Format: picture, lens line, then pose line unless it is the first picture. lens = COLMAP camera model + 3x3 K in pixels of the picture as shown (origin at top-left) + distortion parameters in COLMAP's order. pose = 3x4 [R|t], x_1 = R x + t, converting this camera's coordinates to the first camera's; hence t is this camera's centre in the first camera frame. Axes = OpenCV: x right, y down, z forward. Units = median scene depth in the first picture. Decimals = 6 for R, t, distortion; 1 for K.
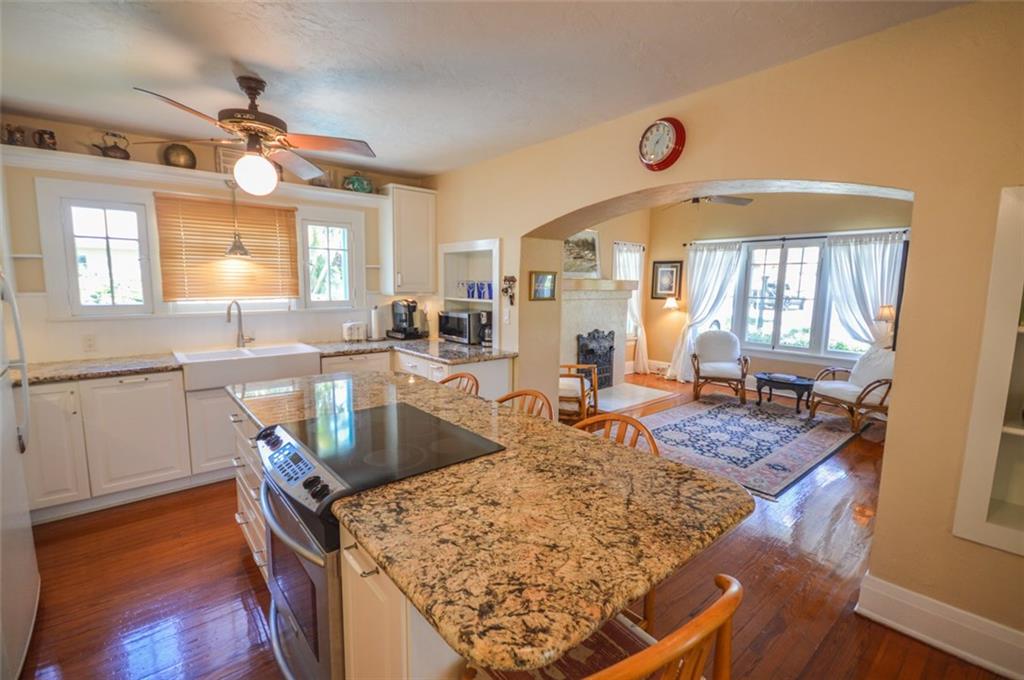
lens RADIAL K [[453.8, 0, 512.0], [0, 453.8, 340.0], [0, 0, 1]] dist [0.015371, -0.012668]
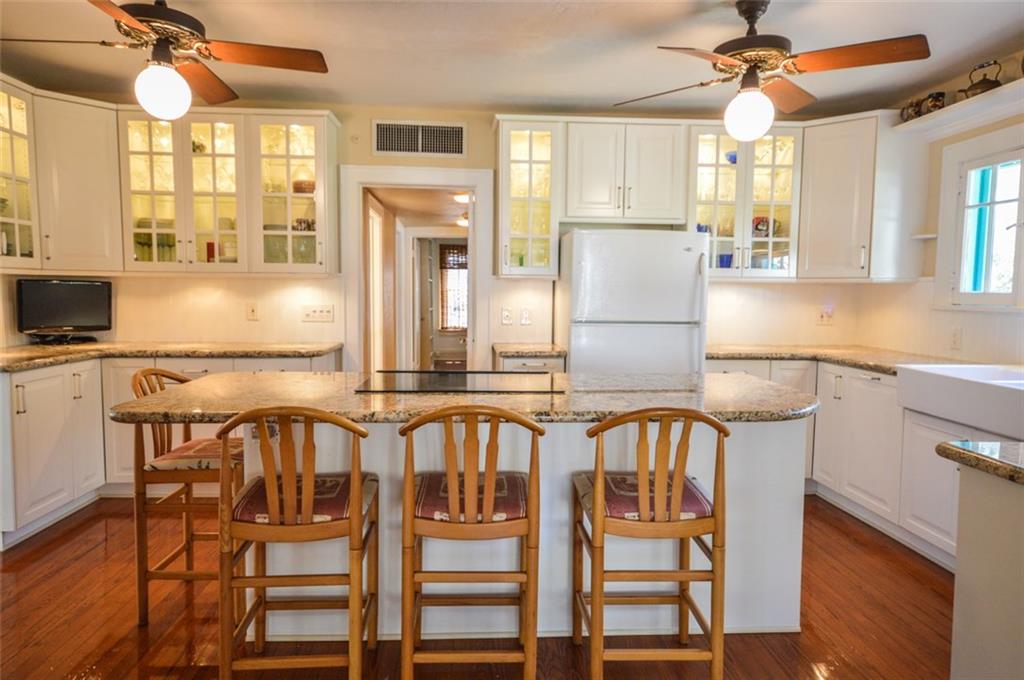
lens RADIAL K [[661.1, 0, 512.0], [0, 661.1, 340.0], [0, 0, 1]] dist [0.000639, 0.056349]
pose [[-0.599465, 0.044424, -0.799167, 0.654328], [-0.119523, 0.982295, 0.144260, -0.092091], [0.791427, 0.181997, -0.583541, 1.435994]]
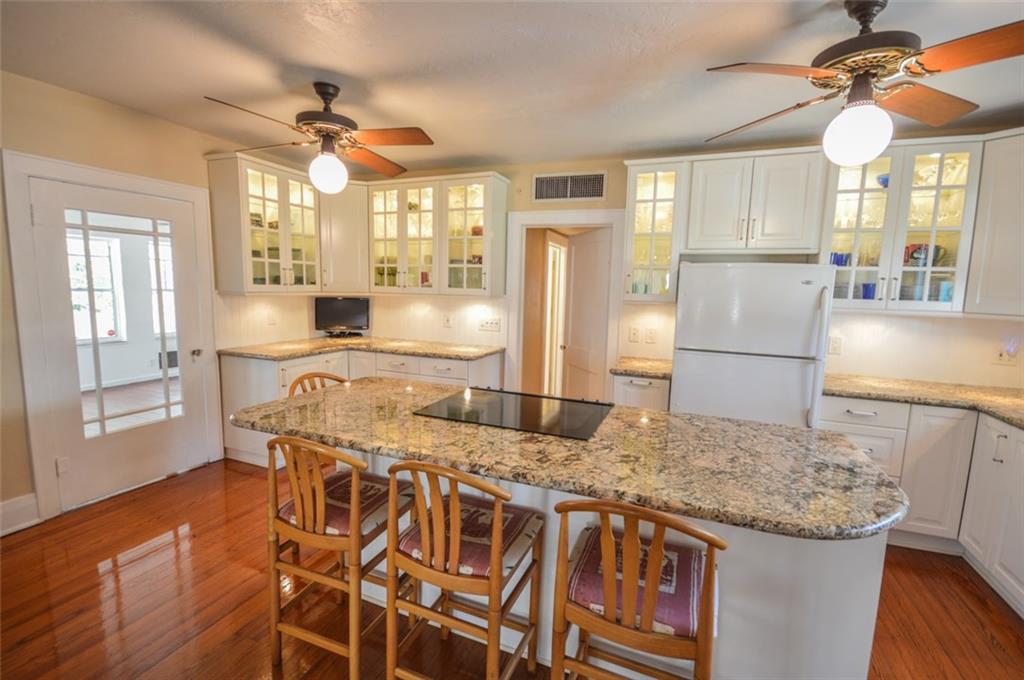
lens RADIAL K [[453.8, 0, 512.0], [0, 453.8, 340.0], [0, 0, 1]] dist [0.015371, -0.012668]
pose [[-0.886332, 0.023473, -0.462454, 0.211400], [-0.093896, 0.968855, 0.229137, -0.177407], [0.453430, 0.246514, -0.856523, 1.431511]]
